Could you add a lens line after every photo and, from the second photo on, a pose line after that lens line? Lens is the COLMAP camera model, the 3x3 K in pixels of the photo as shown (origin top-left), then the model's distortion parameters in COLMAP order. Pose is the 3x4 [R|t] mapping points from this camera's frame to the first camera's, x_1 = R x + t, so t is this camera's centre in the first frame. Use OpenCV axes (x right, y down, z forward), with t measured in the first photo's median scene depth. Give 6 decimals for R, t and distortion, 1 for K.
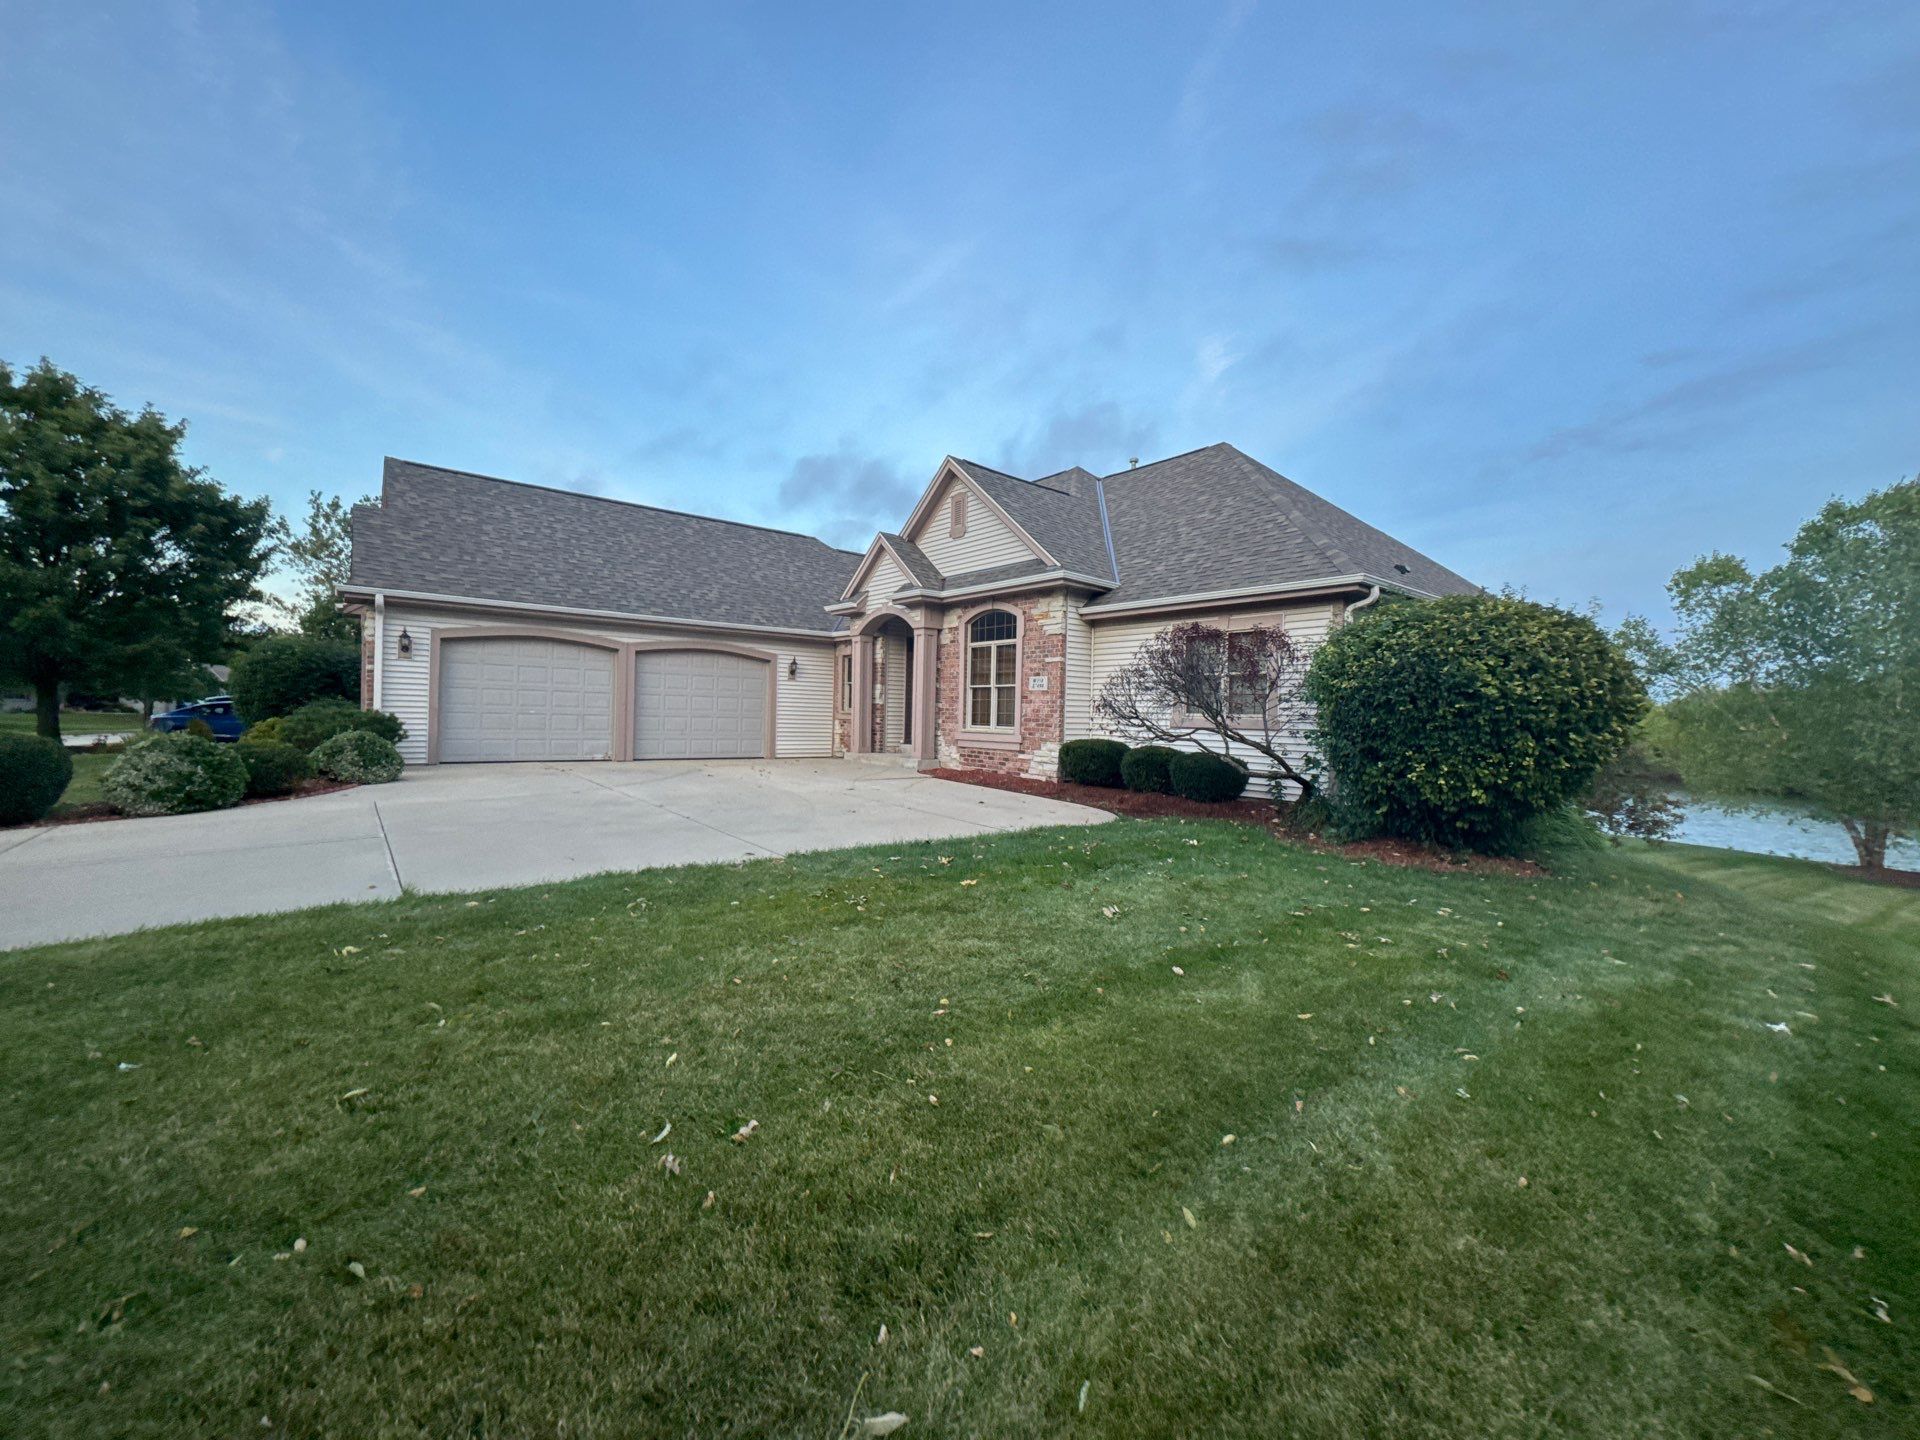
lens RADIAL K [[798.0, 0, 967.2], [0, 798.0, 729.7], [0, 0, 1]] dist [0.001375, 0.000159]
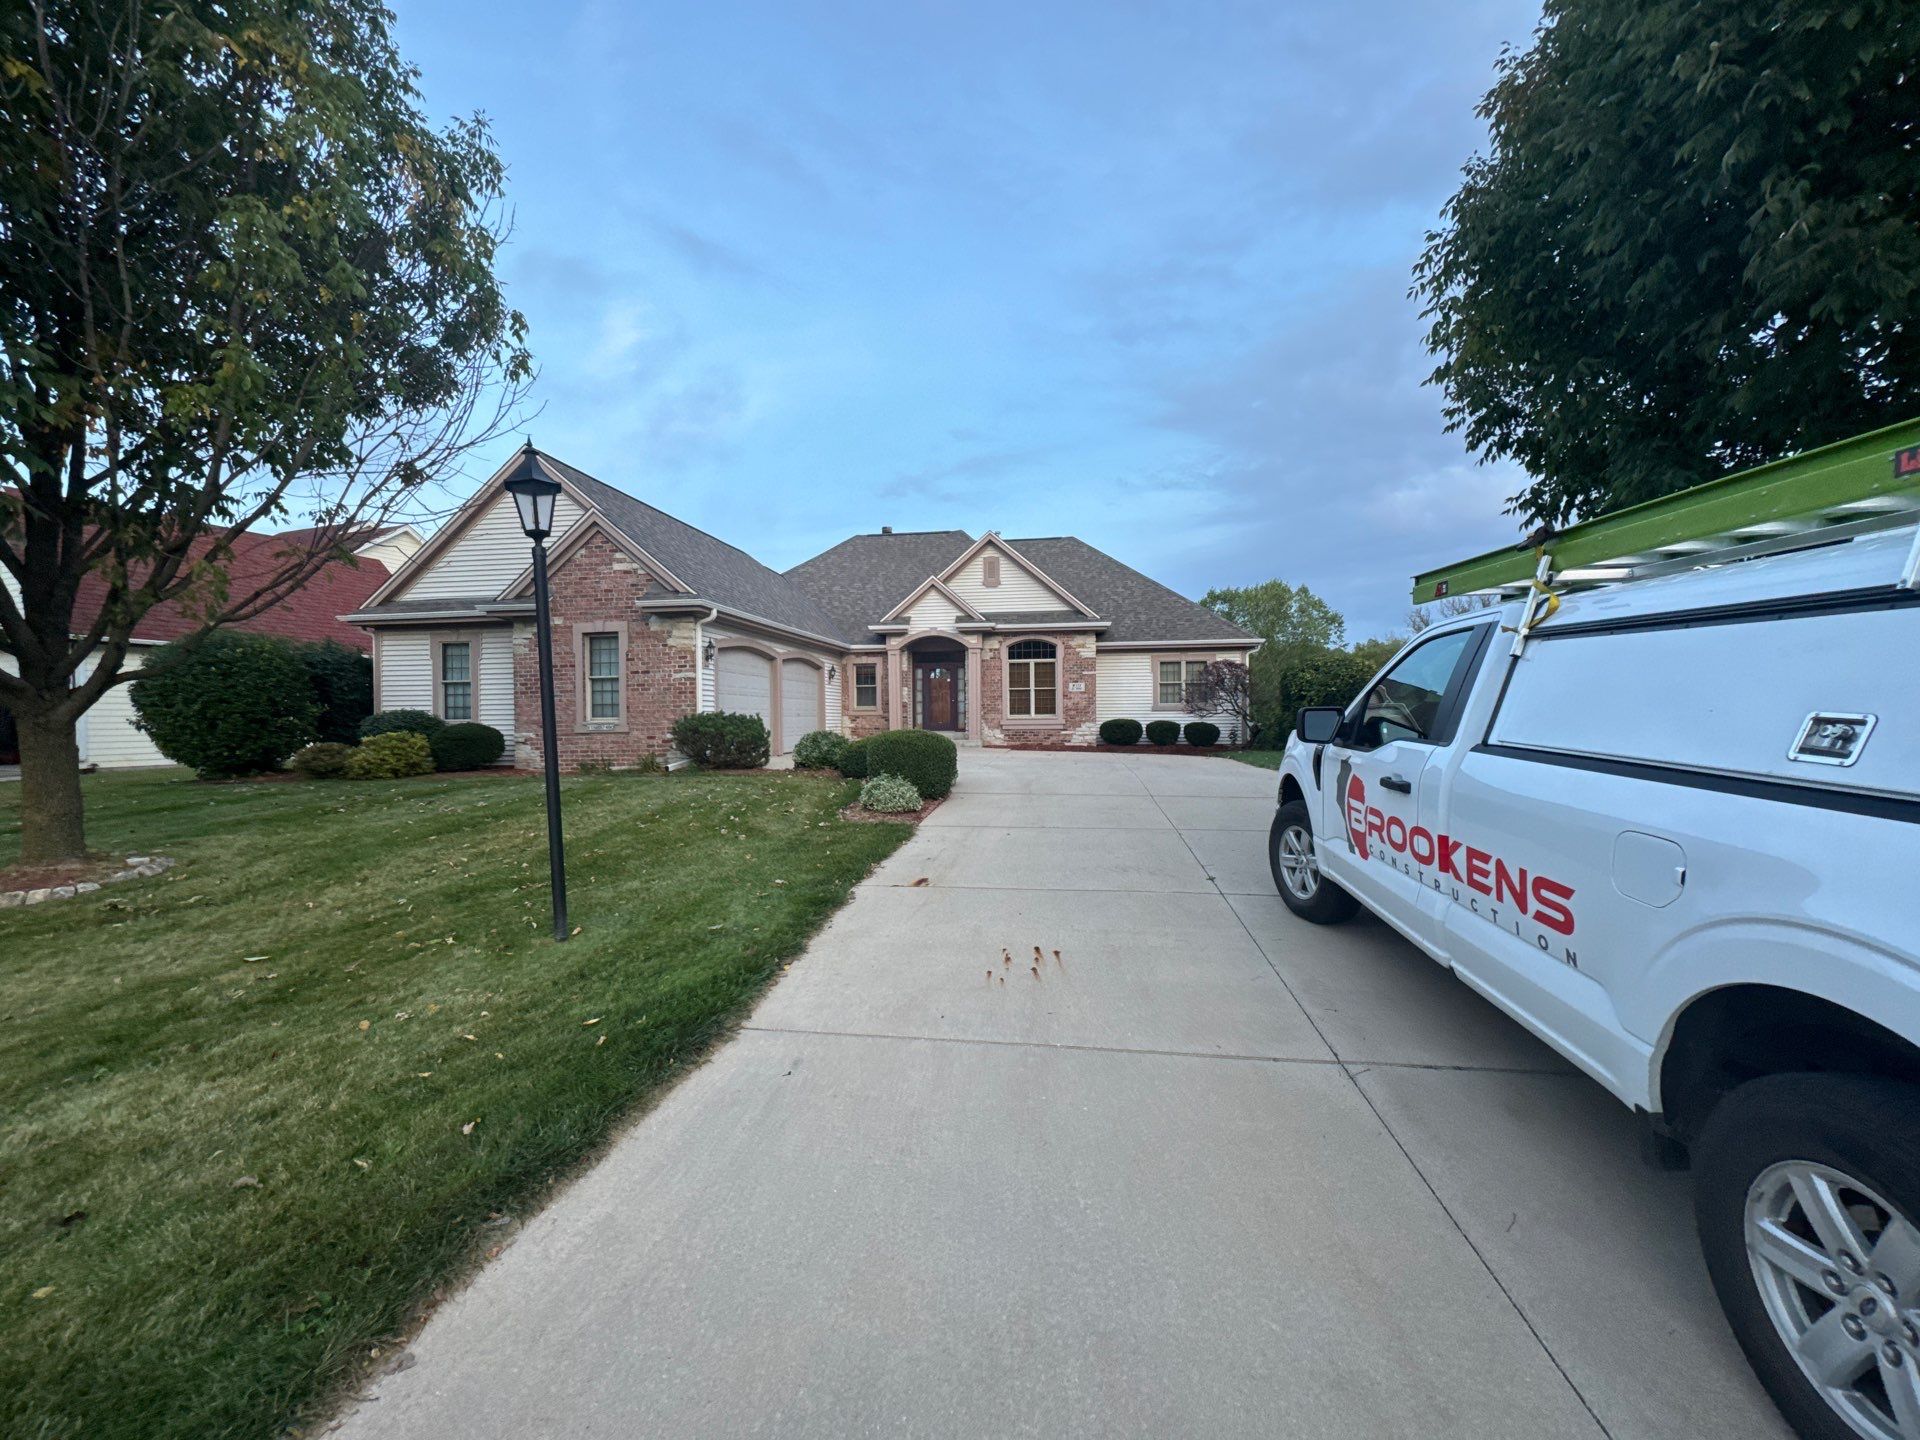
lens RADIAL K [[798.0, 0, 967.2], [0, 798.0, 729.7], [0, 0, 1]] dist [0.001375, 0.000159]
pose [[0.718107, -0.051781, 0.694004, -1.124904], [0.036301, 0.998658, 0.036950, -0.036559], [-0.694985, -0.001341, 0.719023, -0.020985]]
